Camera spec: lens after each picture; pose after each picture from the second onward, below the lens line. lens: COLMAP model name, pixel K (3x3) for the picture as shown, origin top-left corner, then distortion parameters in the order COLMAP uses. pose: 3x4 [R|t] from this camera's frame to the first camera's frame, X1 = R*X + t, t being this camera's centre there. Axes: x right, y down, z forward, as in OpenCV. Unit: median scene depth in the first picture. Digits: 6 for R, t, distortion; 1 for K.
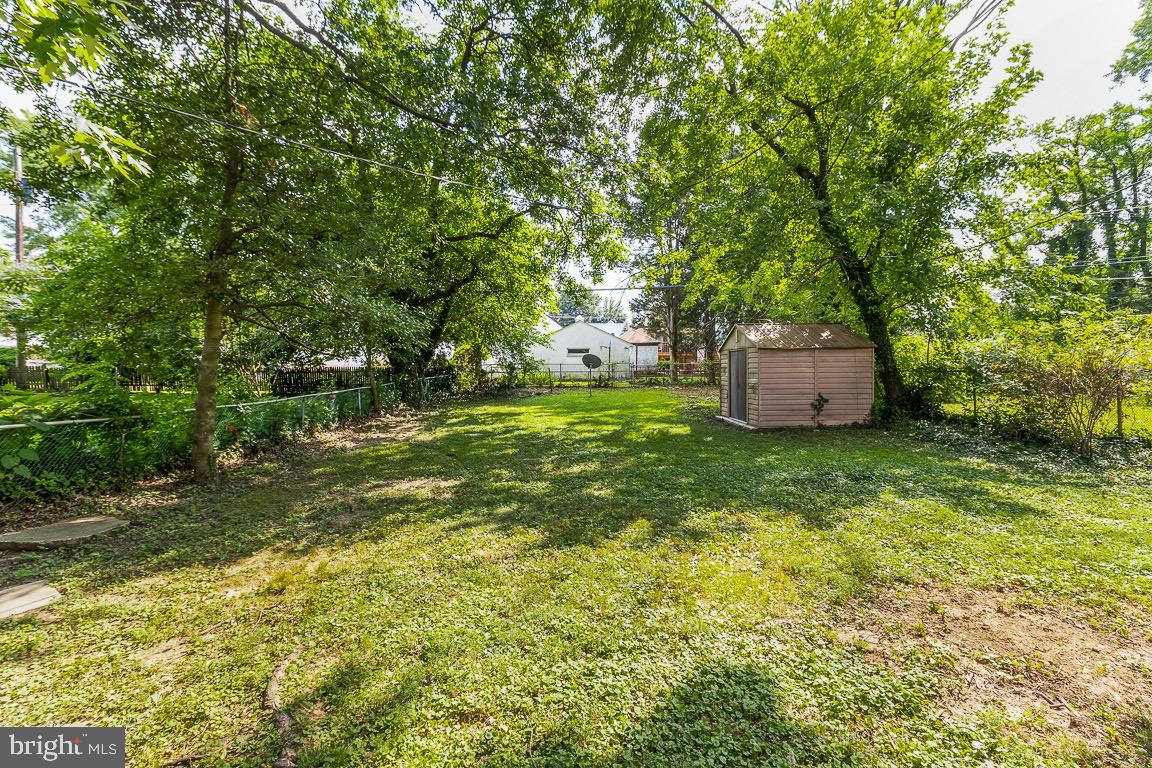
lens RADIAL K [[530.2, 0, 583.0], [0, 530.2, 362.4], [0, 0, 1]] dist [-0.001398, 0.000125]
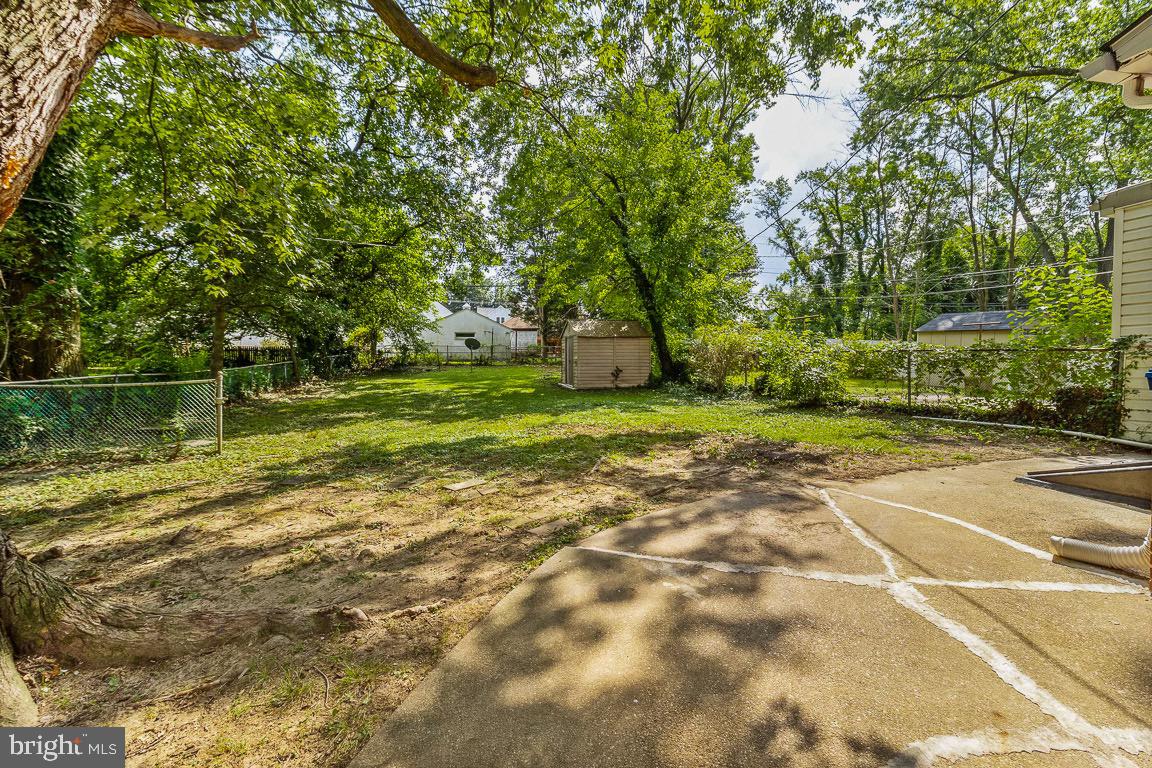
lens RADIAL K [[530.2, 0, 583.0], [0, 530.2, 362.4], [0, 0, 1]] dist [-0.001398, 0.000125]
pose [[0.980393, 0.004373, 0.197005, 0.027864], [-0.010459, 0.999499, 0.029859, 0.001611], [-0.196776, -0.031334, 0.979948, -0.300345]]
